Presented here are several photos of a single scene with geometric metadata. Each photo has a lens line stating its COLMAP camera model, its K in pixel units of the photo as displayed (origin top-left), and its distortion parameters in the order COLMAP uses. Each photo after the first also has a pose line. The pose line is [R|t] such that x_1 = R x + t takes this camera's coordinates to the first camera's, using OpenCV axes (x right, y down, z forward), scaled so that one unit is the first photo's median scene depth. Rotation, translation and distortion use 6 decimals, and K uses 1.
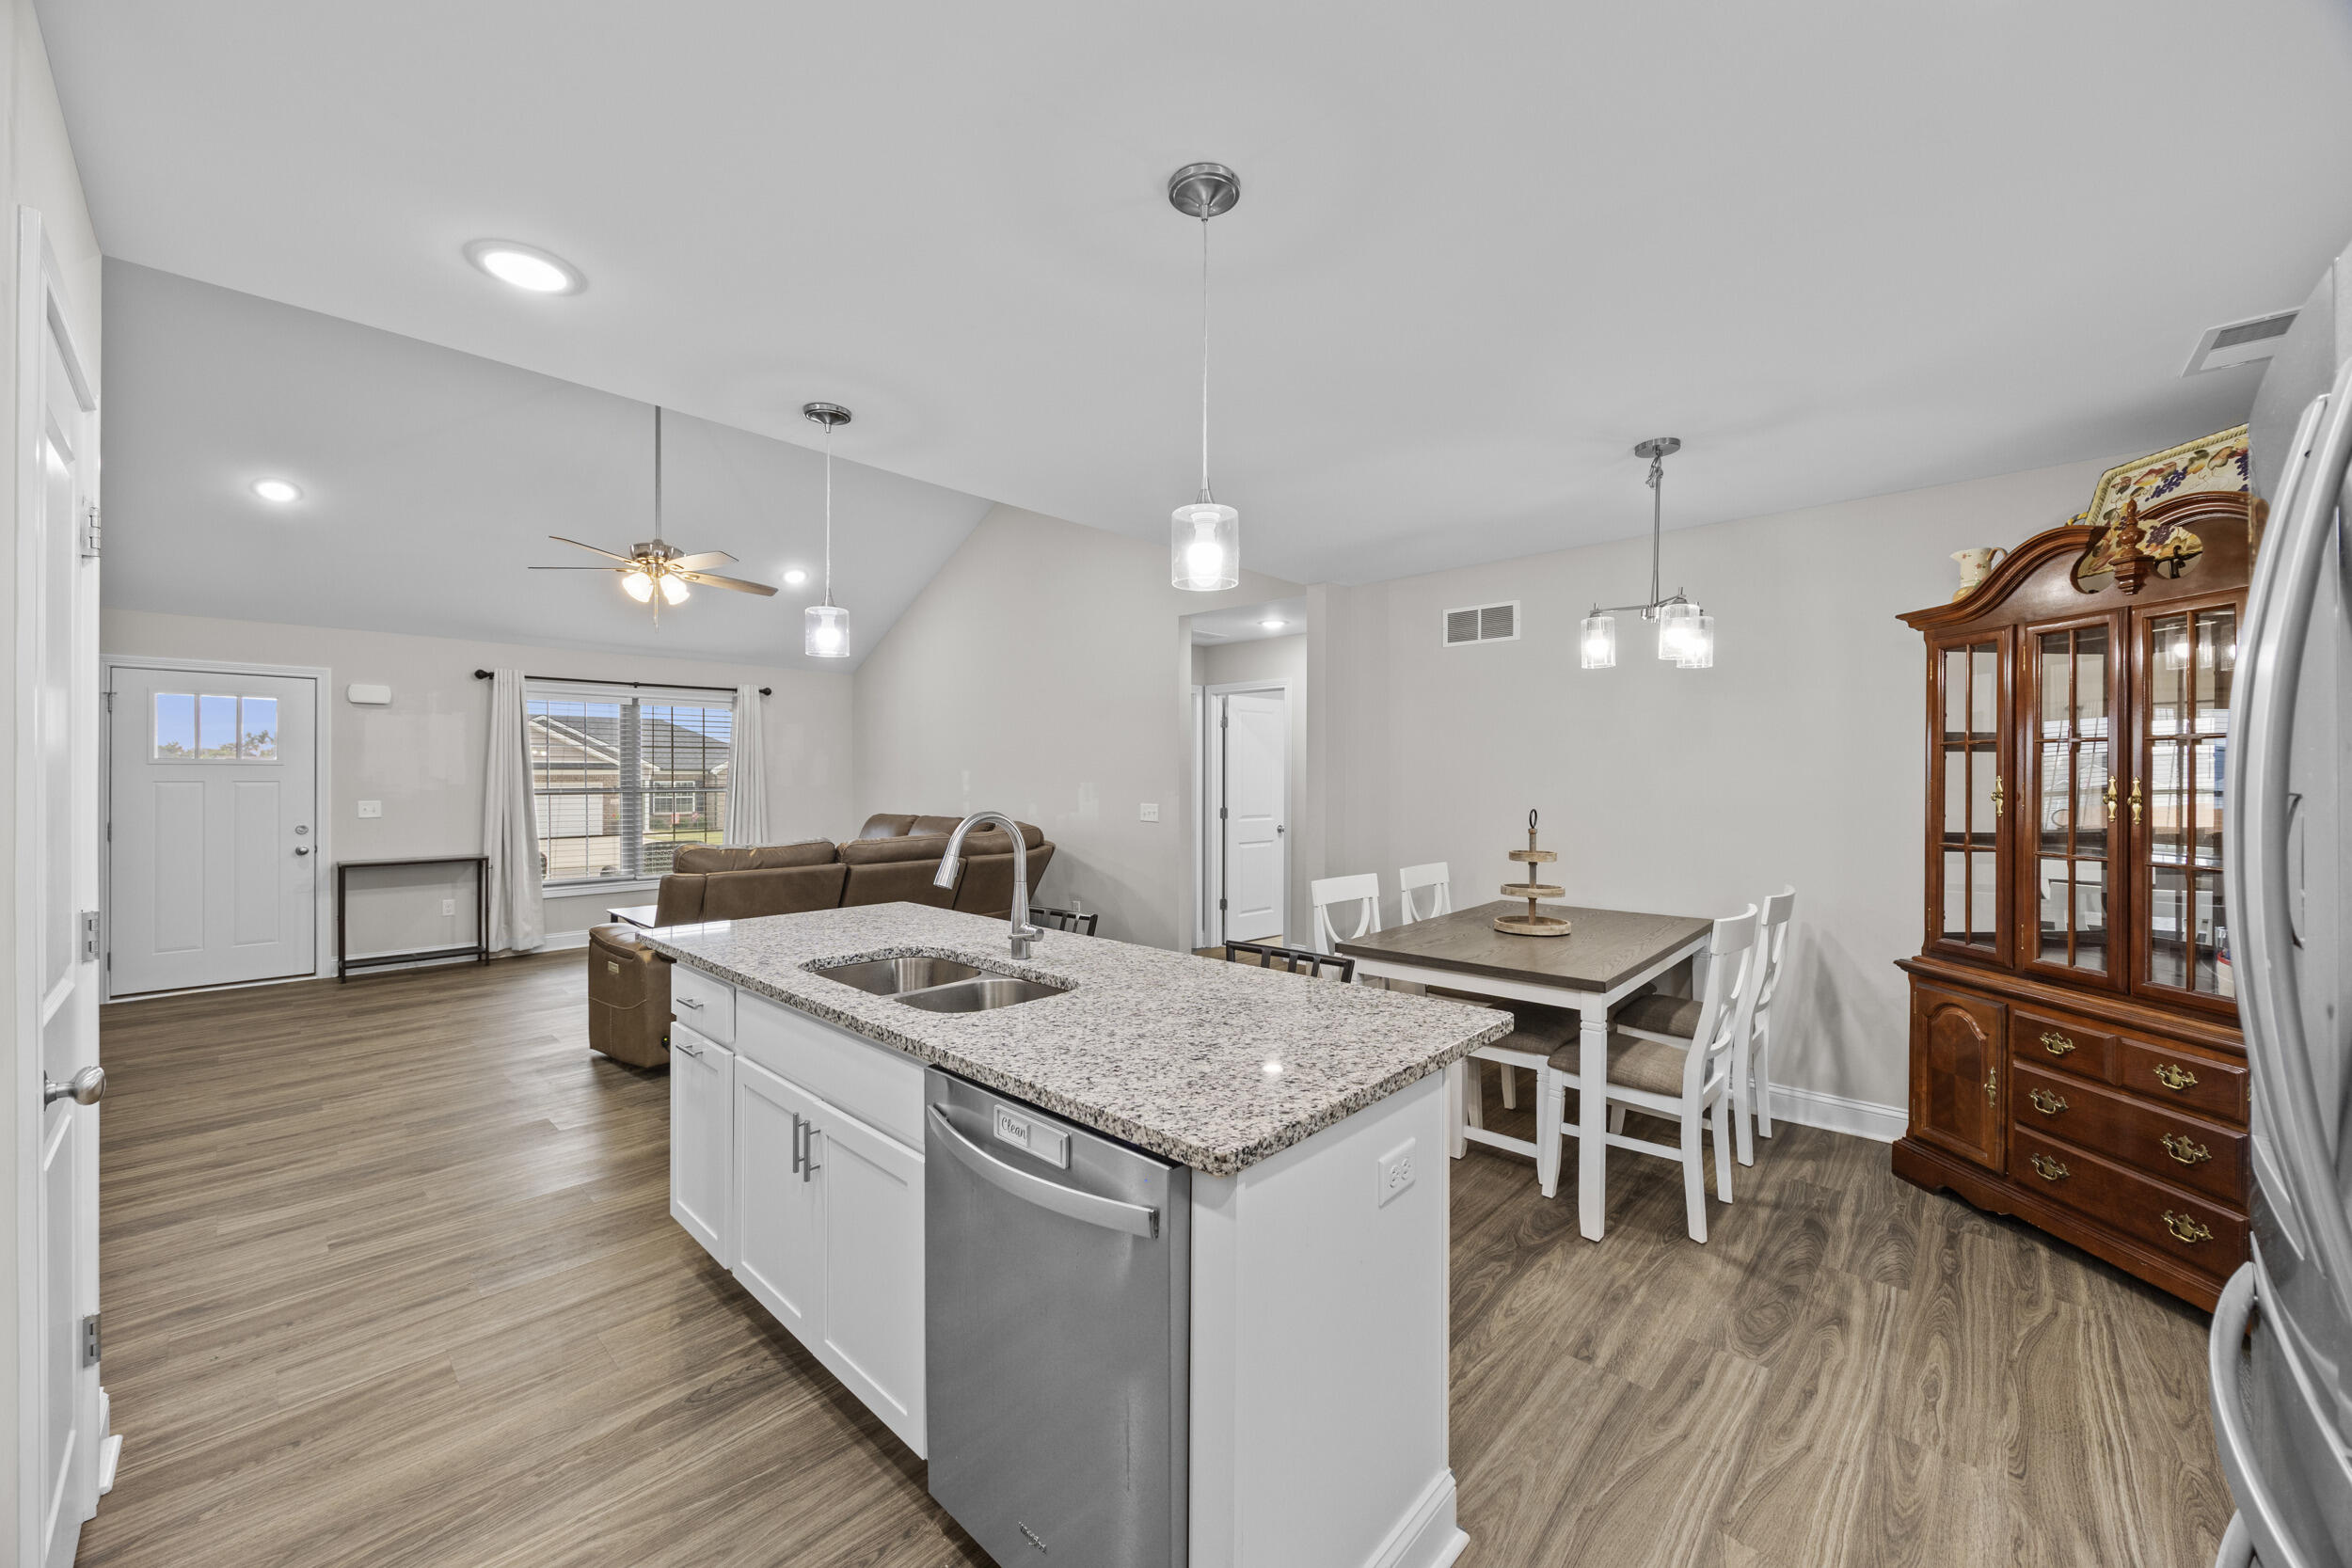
lens RADIAL K [[888.2, 0, 1164.3], [0, 888.2, 782.1], [0, 0, 1]] dist [0.001459, 0.000179]
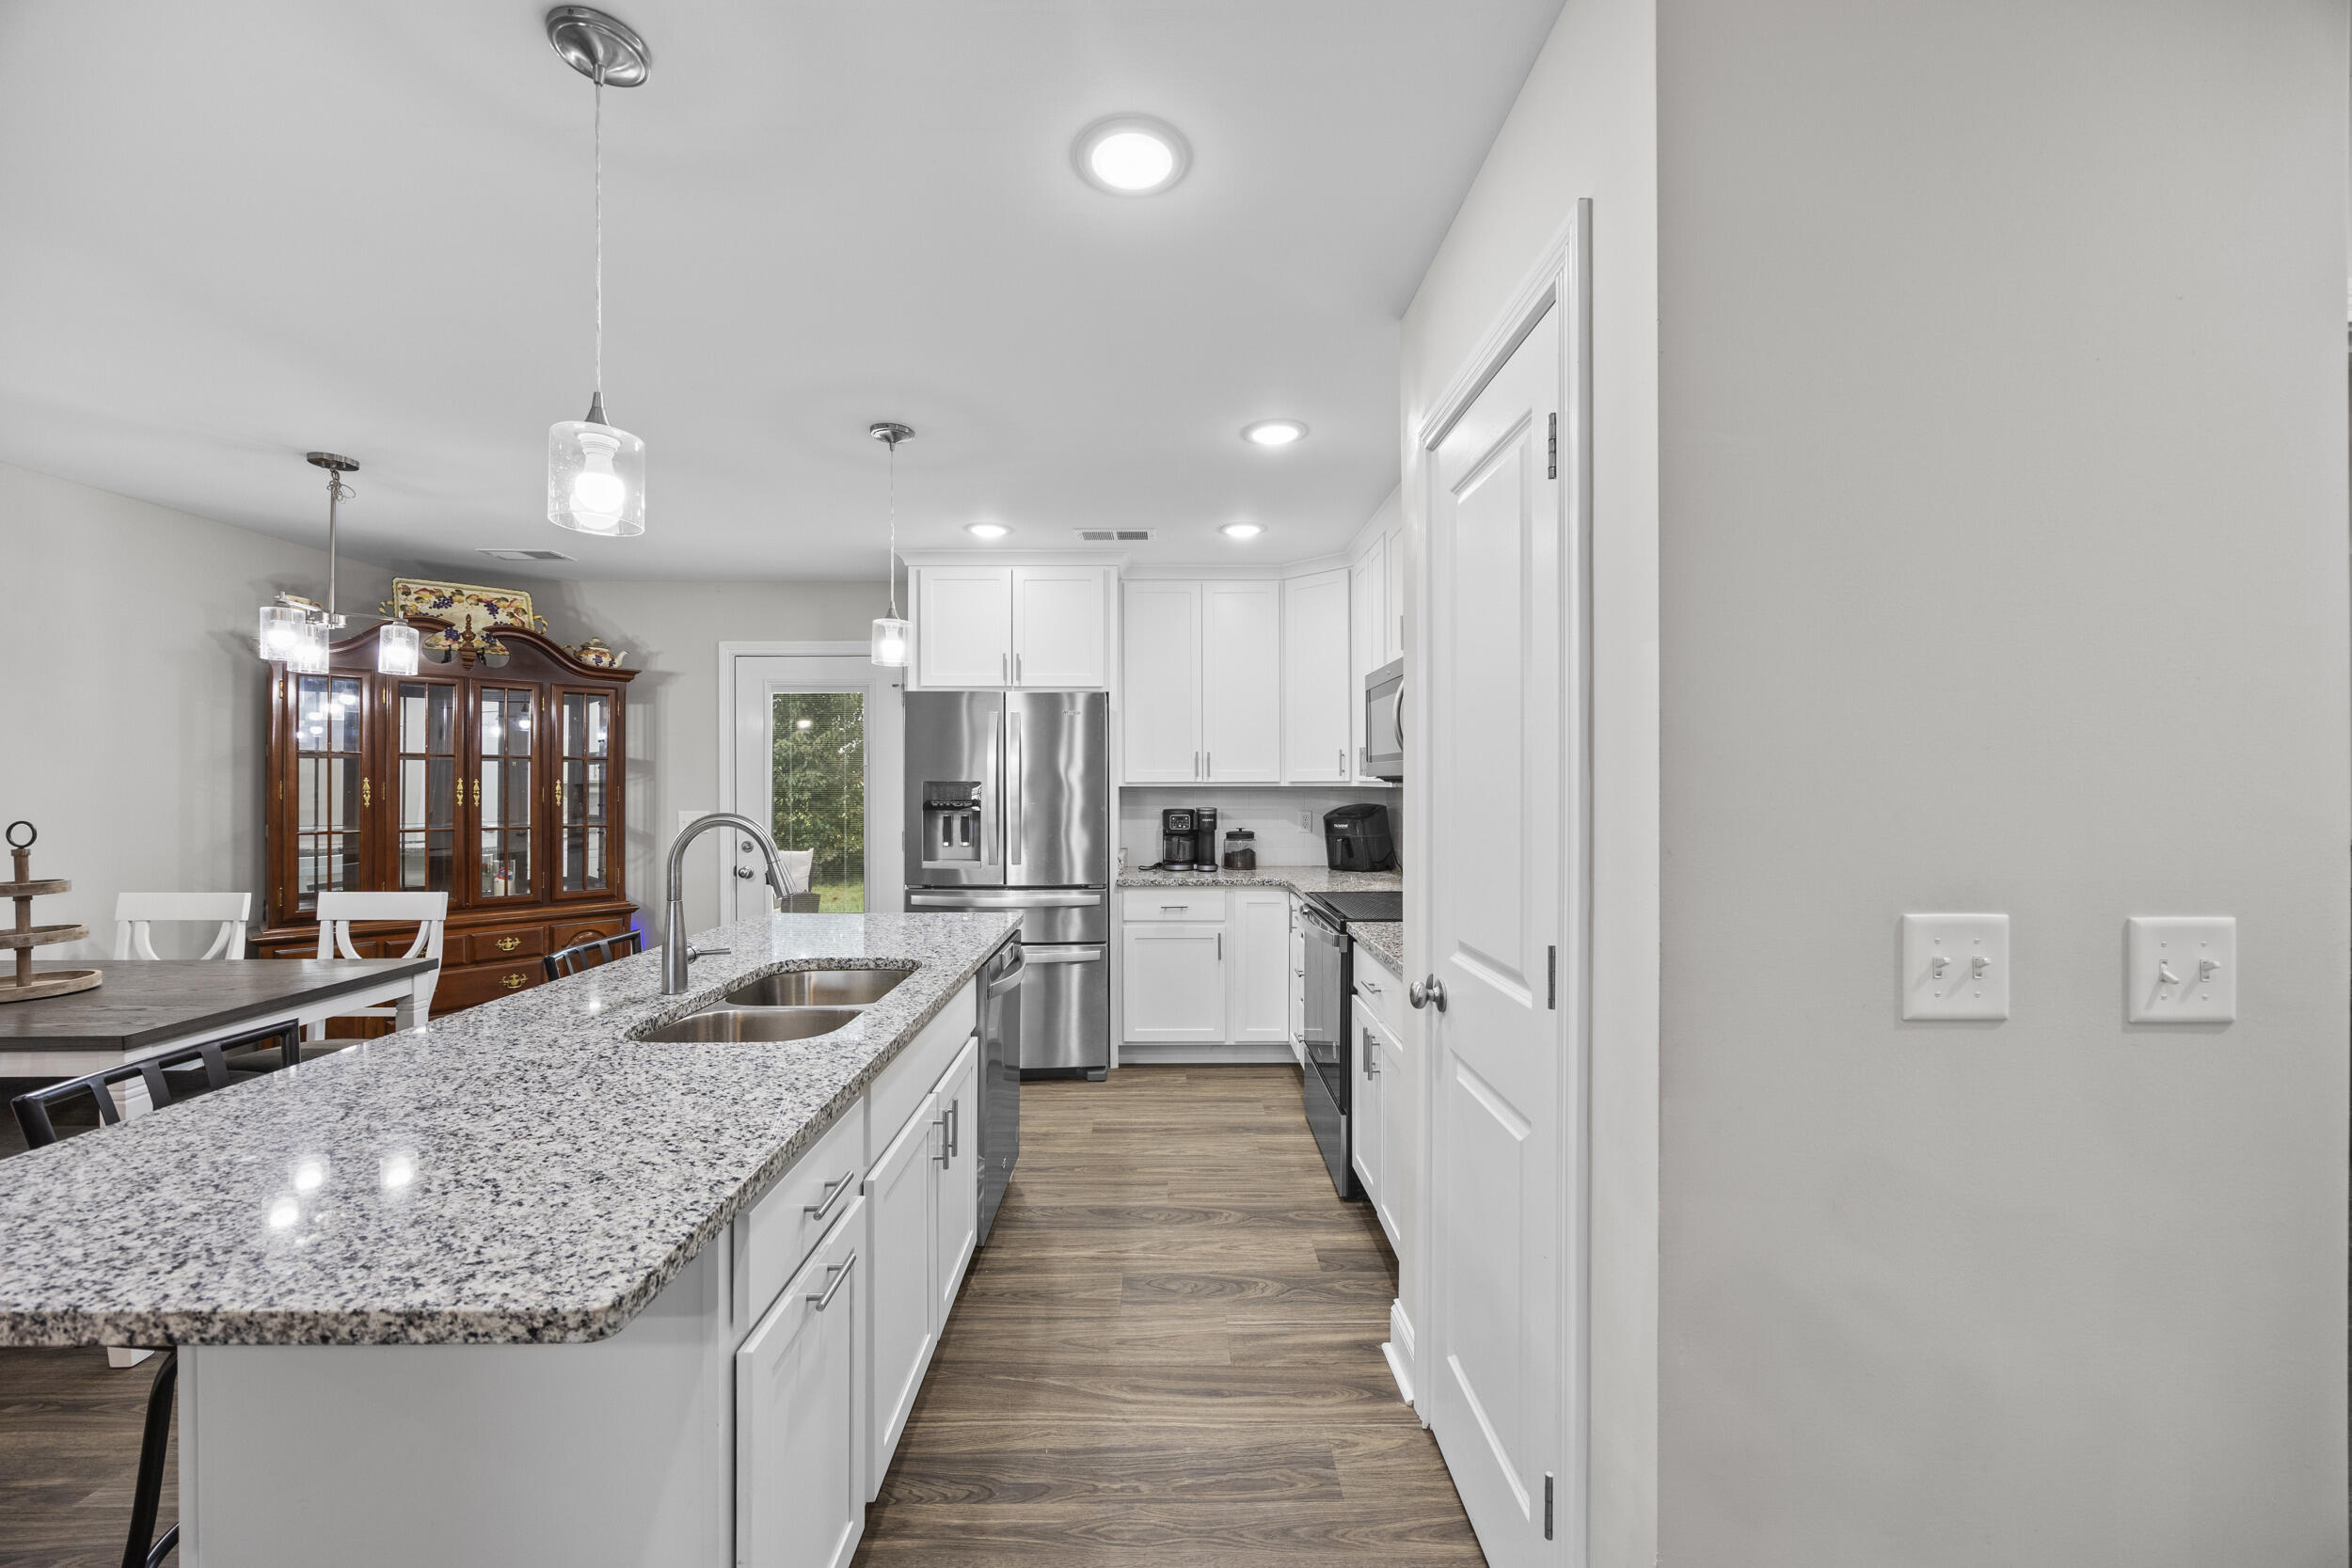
lens RADIAL K [[888.2, 0, 1164.3], [0, 888.2, 782.1], [0, 0, 1]] dist [0.001459, 0.000179]
pose [[-0.684391, 0.000562, 0.729115, -0.979346], [0.002800, 0.999994, 0.001858, 0.001143], [-0.729110, 0.003313, -0.684388, 1.121731]]
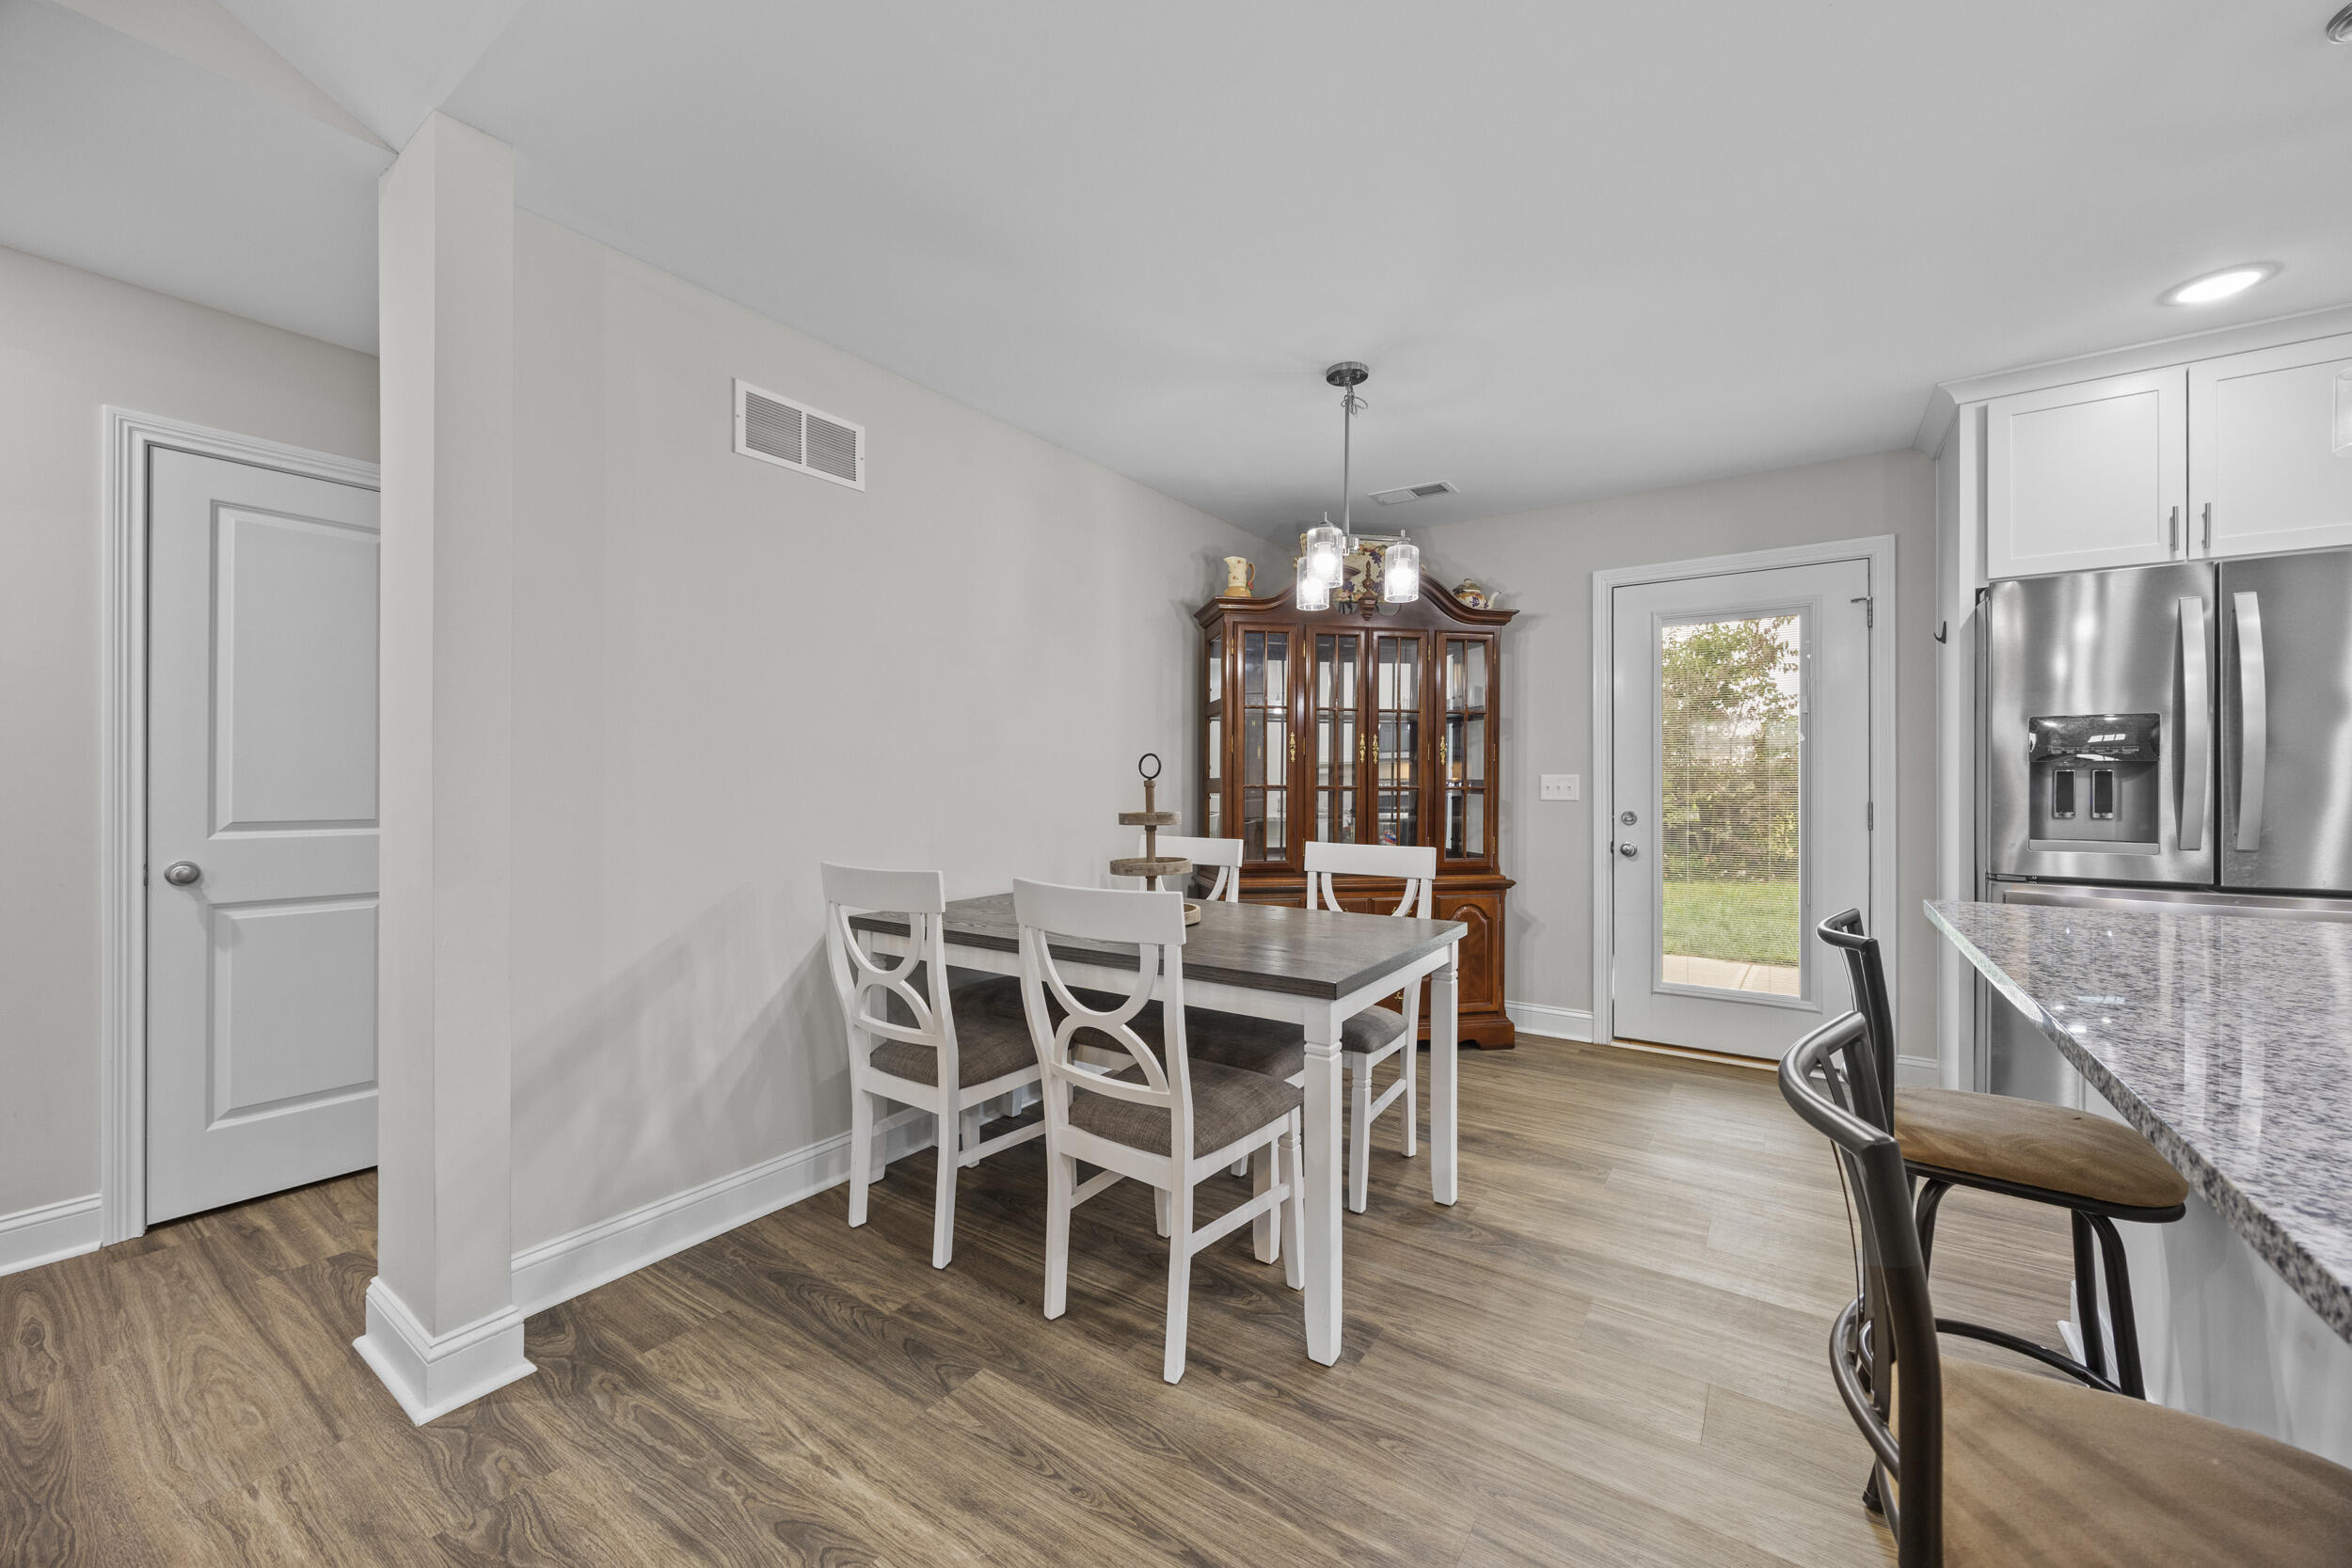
lens RADIAL K [[888.2, 0, 1164.3], [0, 888.2, 782.1], [0, 0, 1]] dist [0.001459, 0.000179]
pose [[-0.134755, -0.000920, 0.990878, -0.420925], [0.000913, 0.999999, 0.001052, 0.073203], [-0.990878, 0.001047, -0.134754, 1.483262]]
